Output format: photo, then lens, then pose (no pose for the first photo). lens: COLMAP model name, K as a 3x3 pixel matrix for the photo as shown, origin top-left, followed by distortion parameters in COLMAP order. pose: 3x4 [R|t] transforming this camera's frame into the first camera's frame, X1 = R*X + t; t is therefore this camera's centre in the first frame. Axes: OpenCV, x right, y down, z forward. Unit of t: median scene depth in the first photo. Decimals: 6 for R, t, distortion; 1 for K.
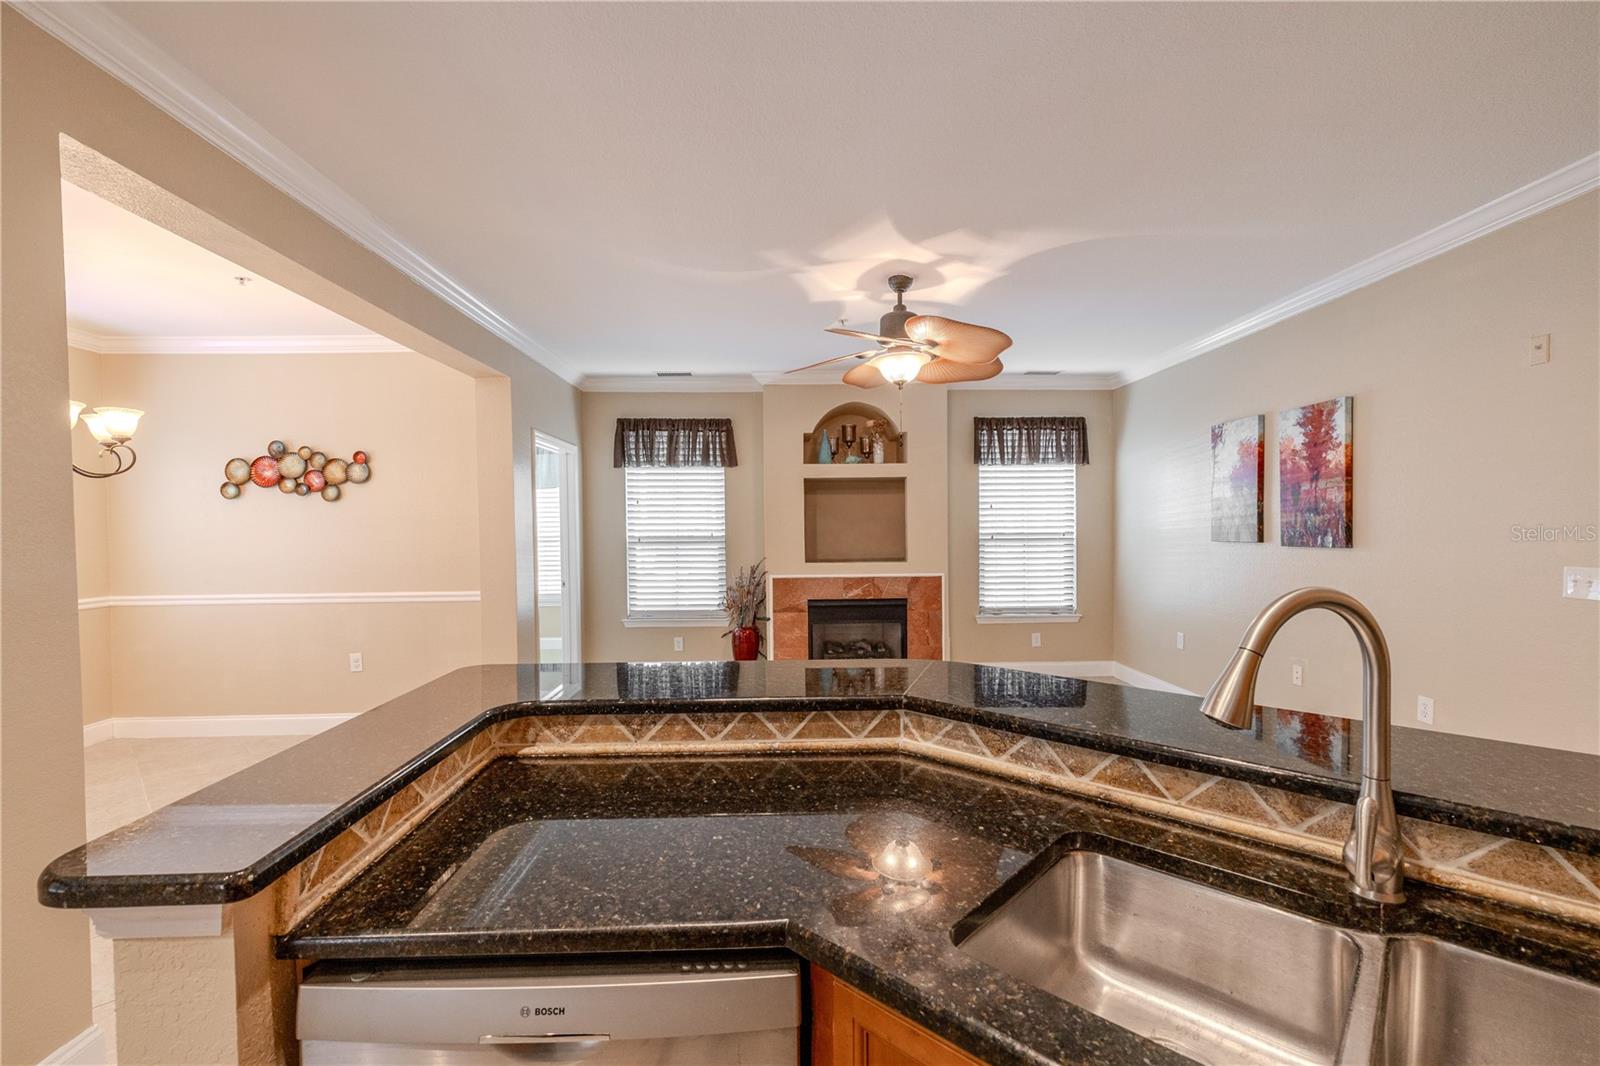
lens RADIAL K [[691.2, 0, 792.7], [0, 691.2, 541.1], [0, 0, 1]] dist [0.004595, 0.000300]
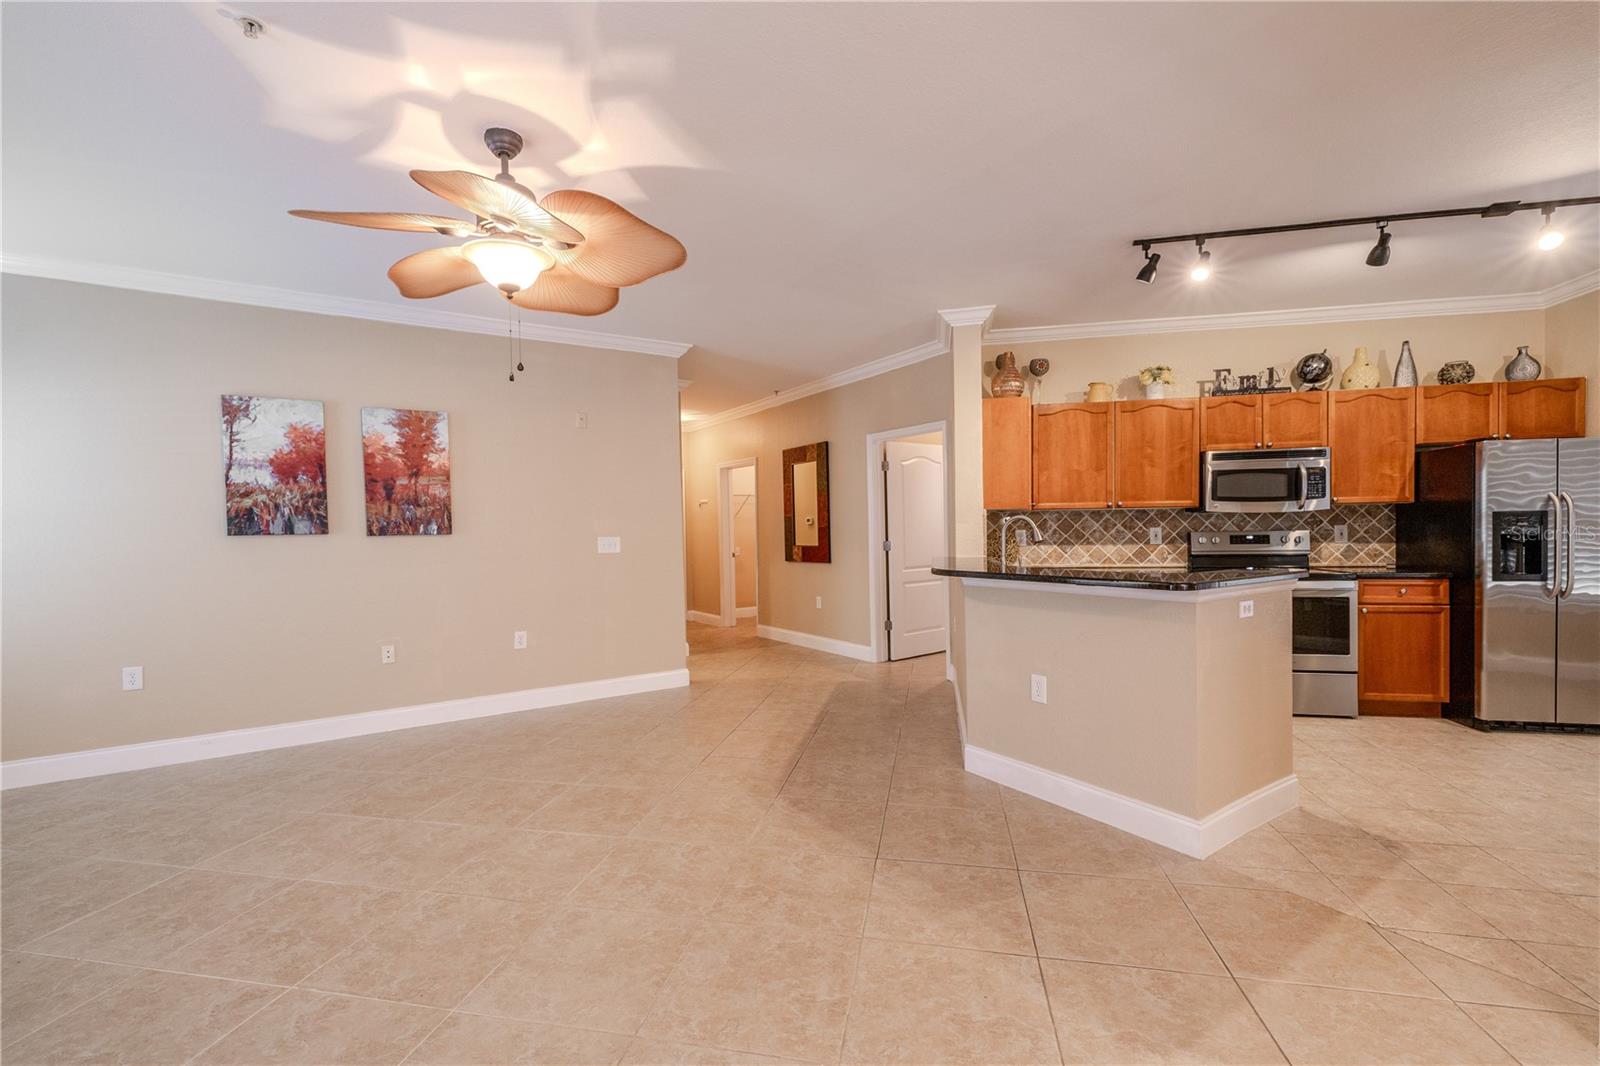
lens RADIAL K [[691.2, 0, 792.7], [0, 691.2, 541.1], [0, 0, 1]] dist [0.004595, 0.000300]
pose [[-0.526212, 0.002295, 0.850350, -0.360125], [0.039199, 0.998999, 0.021562, 0.012244], [-0.849449, 0.044679, -0.525775, 0.701144]]
